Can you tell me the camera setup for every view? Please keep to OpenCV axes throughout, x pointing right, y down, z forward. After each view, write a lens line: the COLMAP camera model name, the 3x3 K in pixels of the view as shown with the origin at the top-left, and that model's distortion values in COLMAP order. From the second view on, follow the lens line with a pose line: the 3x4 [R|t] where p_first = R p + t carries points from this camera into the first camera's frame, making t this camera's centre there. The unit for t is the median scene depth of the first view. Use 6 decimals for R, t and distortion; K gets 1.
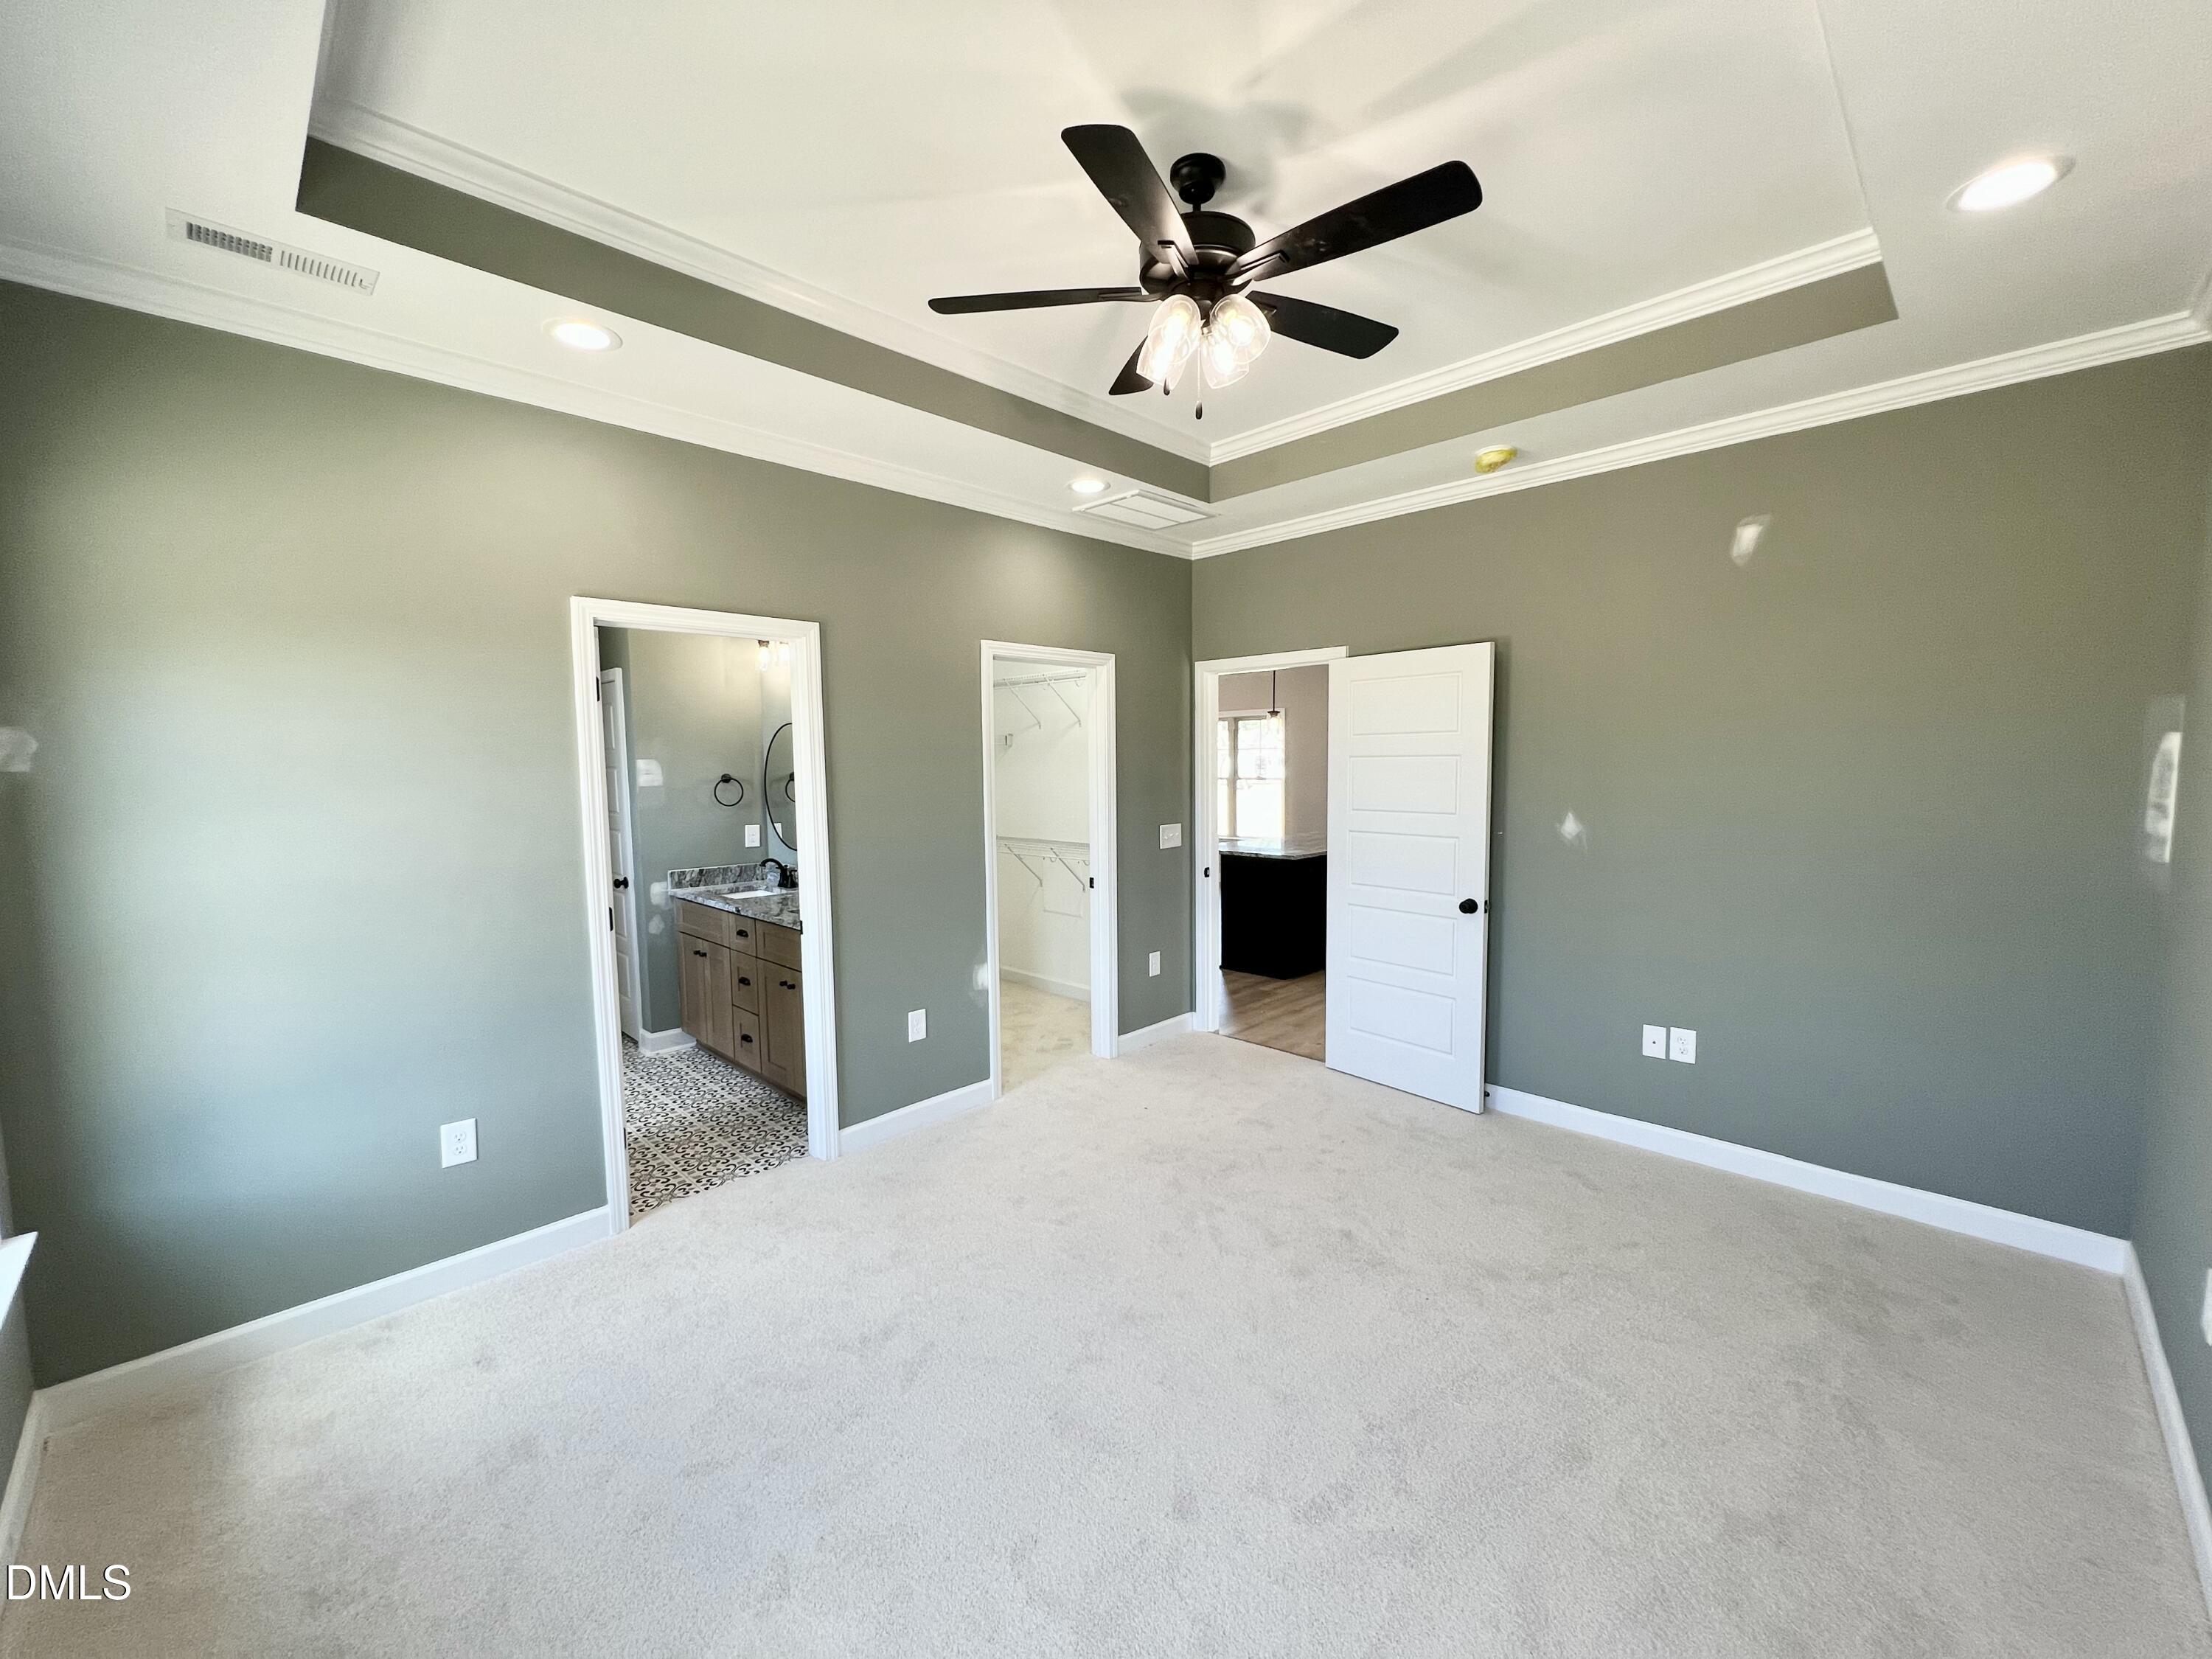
lens RADIAL K [[891.6, 0, 1099.4], [0, 891.6, 836.9], [0, 0, 1]] dist [0.000258, -0.000313]
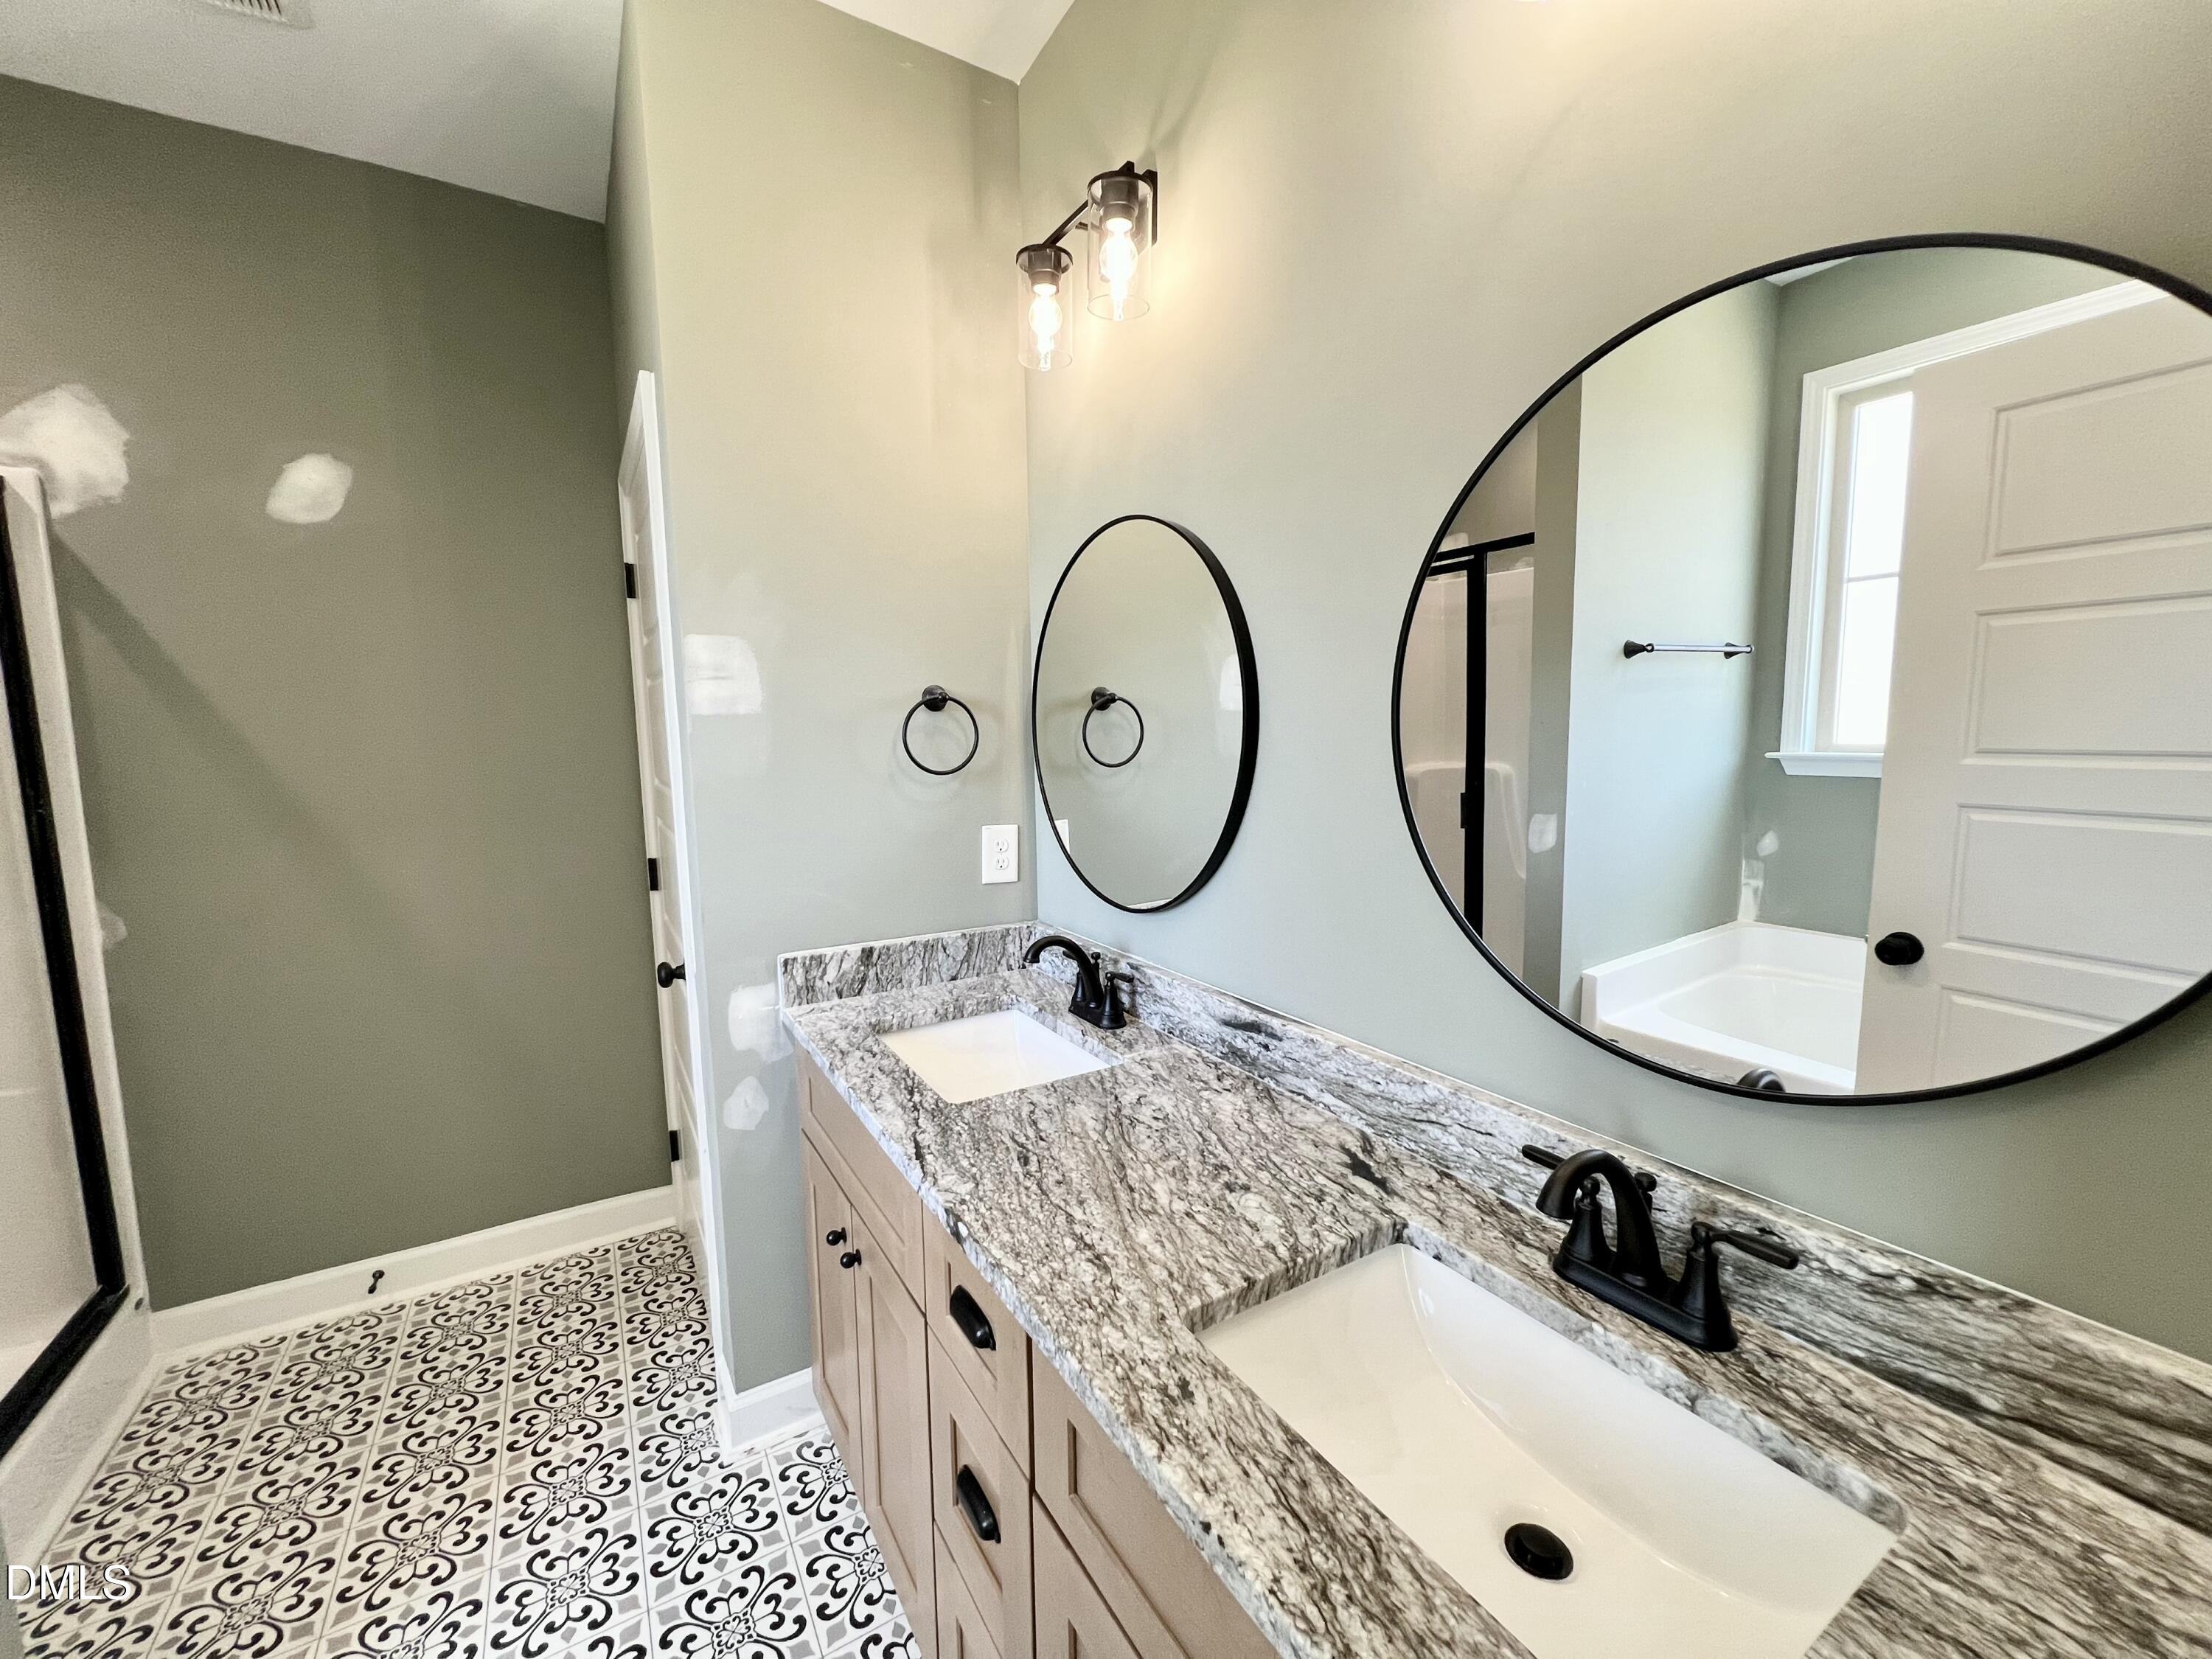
lens RADIAL K [[891.6, 0, 1105.6], [0, 891.6, 828.0], [0, 0, 1]] dist [0.000258, -0.000313]
pose [[0.972952, 0.017554, -0.230338, -0.265238], [-0.013044, 0.999693, 0.021088, -0.020854], [0.230637, -0.017513, 0.972882, 0.659910]]
